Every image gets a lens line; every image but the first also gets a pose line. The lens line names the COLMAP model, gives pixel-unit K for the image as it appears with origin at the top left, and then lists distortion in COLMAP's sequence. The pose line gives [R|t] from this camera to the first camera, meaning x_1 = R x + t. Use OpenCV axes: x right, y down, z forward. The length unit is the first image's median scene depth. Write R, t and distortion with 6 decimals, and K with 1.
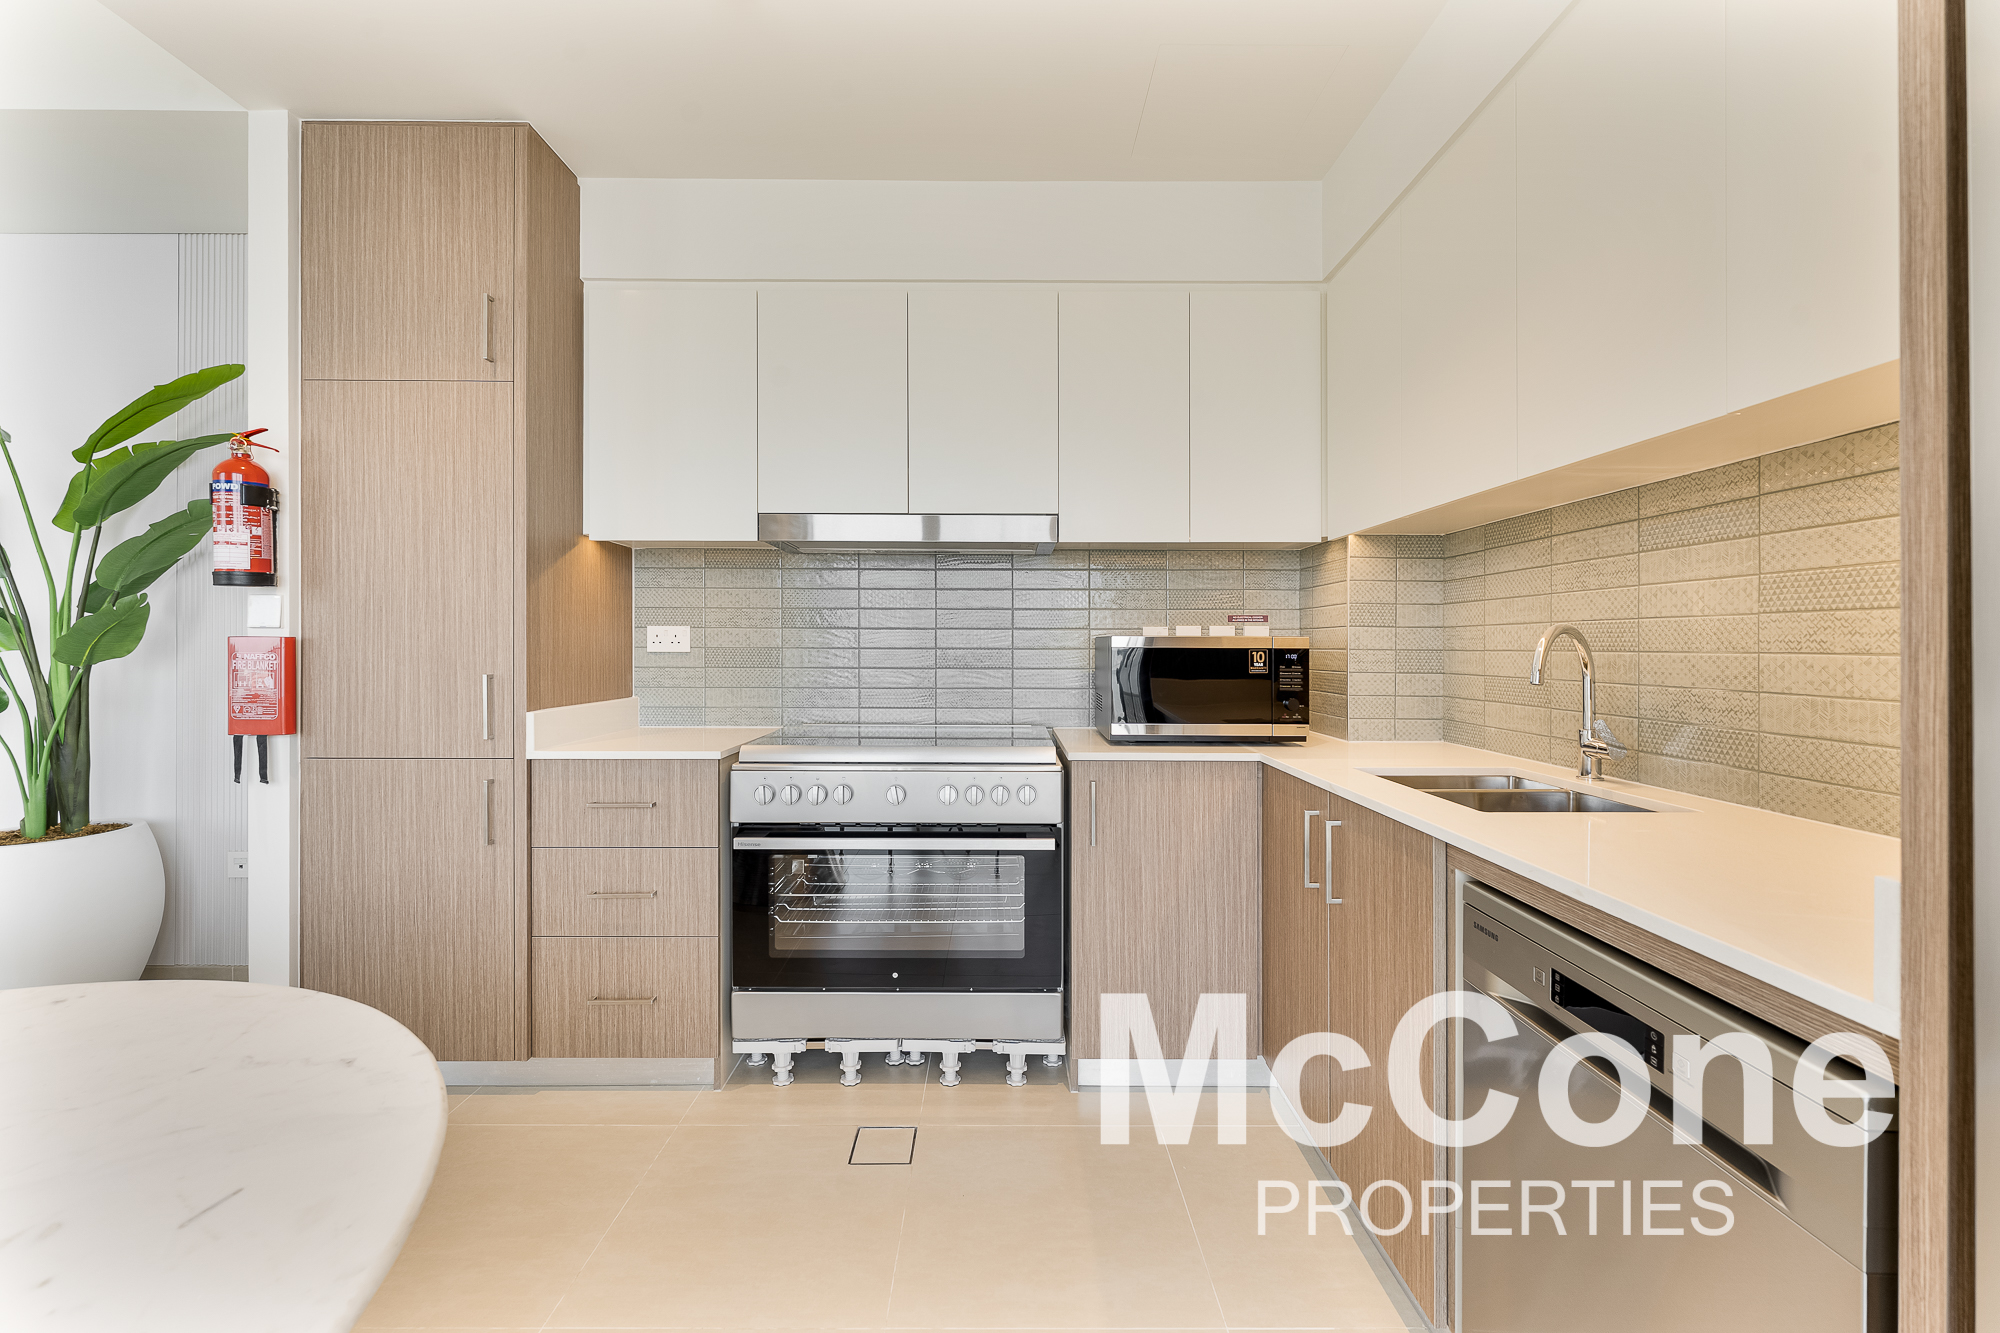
lens RADIAL K [[816.1, 0, 1000.8], [0, 816.1, 649.0], [0, 0, 1]] dist [0.001397, 0.000100]
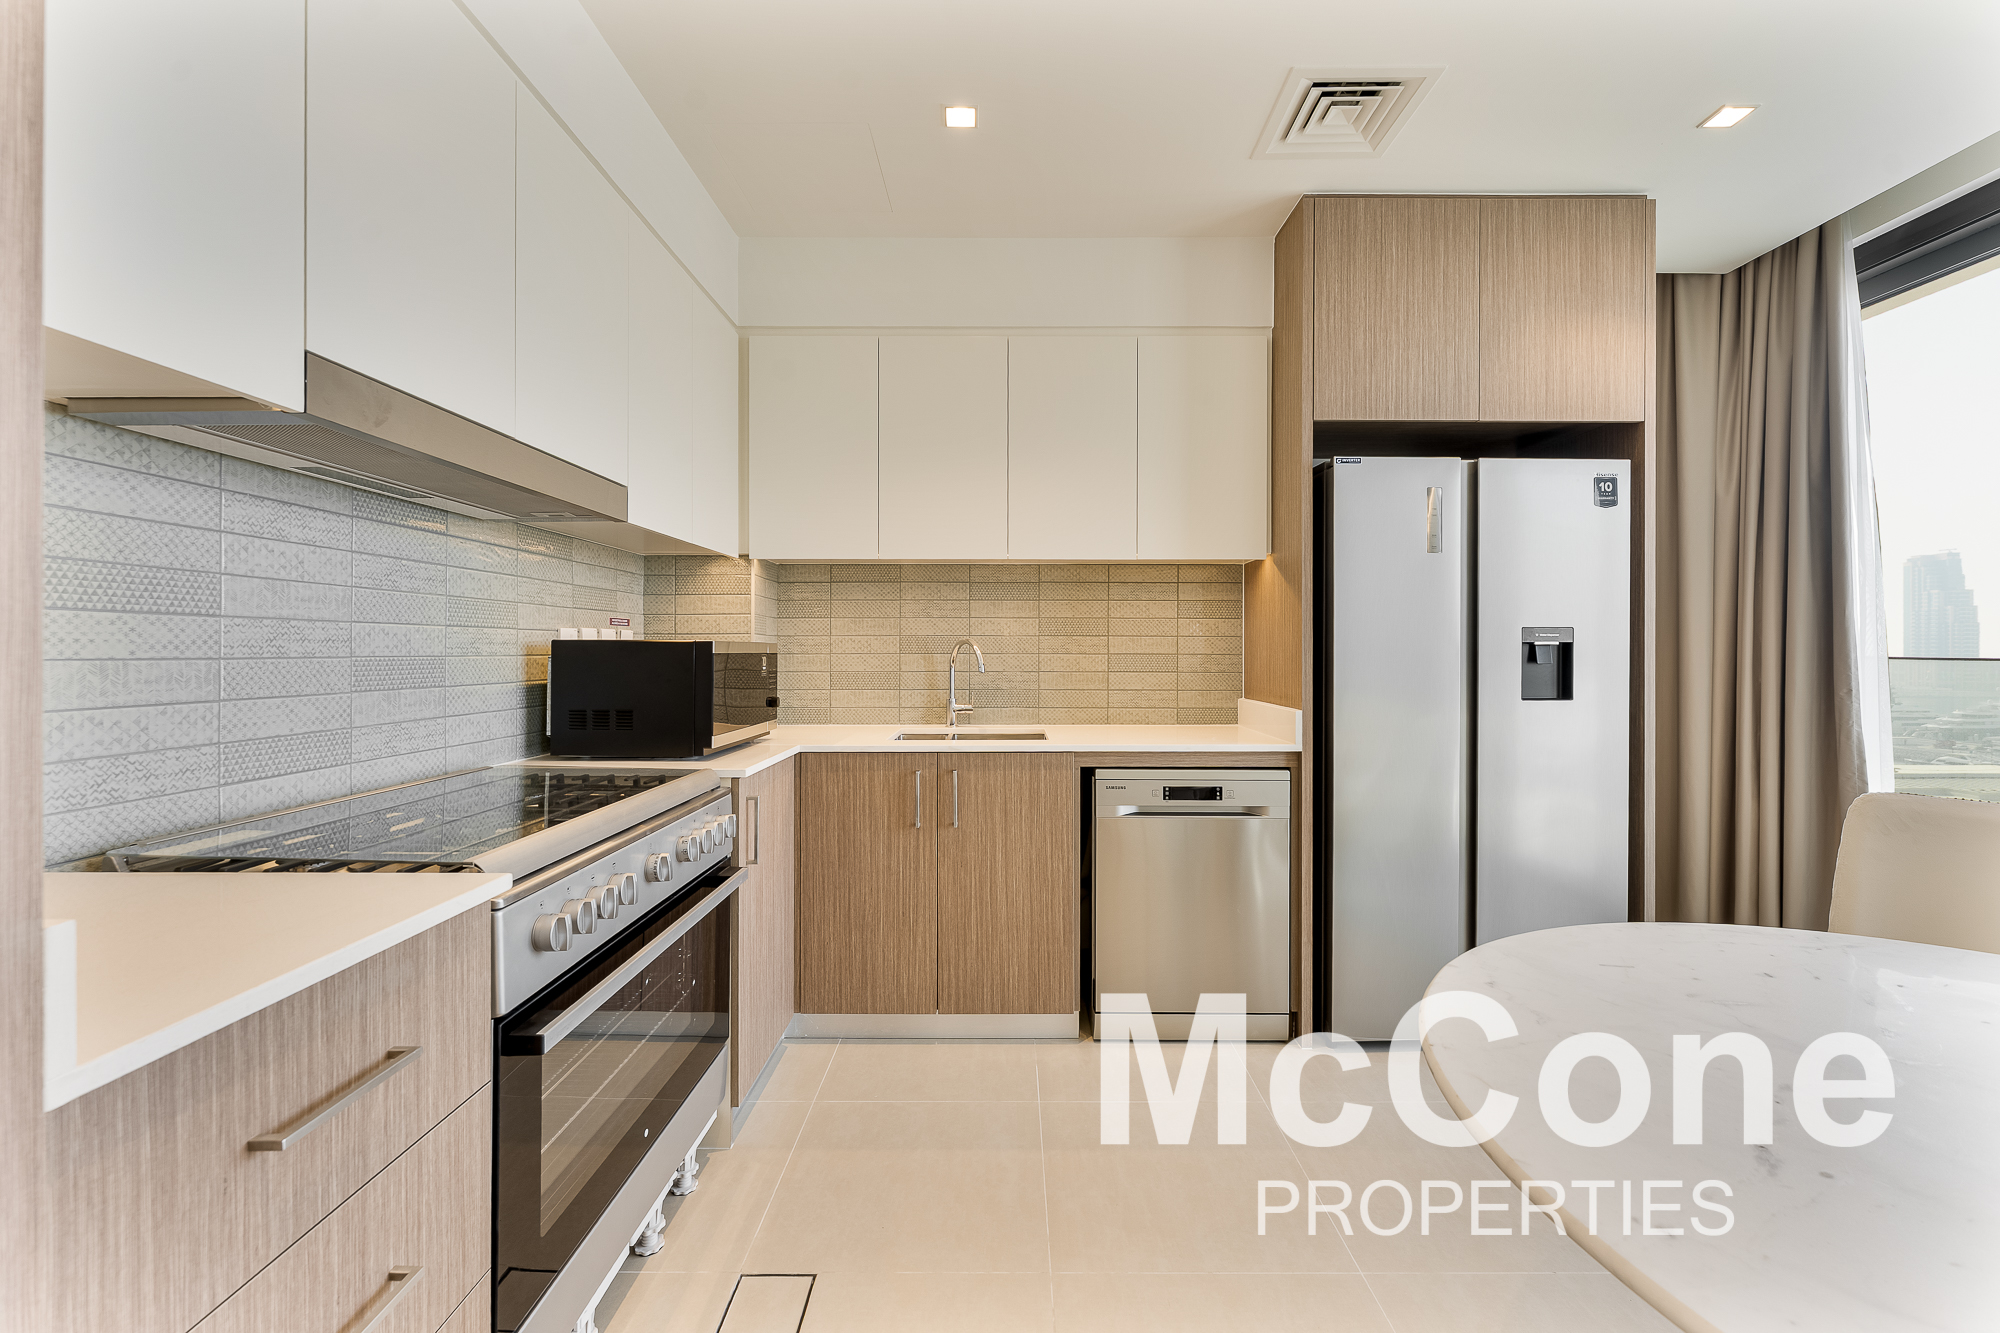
lens RADIAL K [[816.1, 0, 1000.8], [0, 816.1, 649.0], [0, 0, 1]] dist [0.001397, 0.000100]
pose [[0.013102, -0.000900, 0.999914, -0.828969], [0.003061, 0.999995, 0.000860, -0.007099], [-0.999909, 0.003050, 0.013105, 0.706133]]
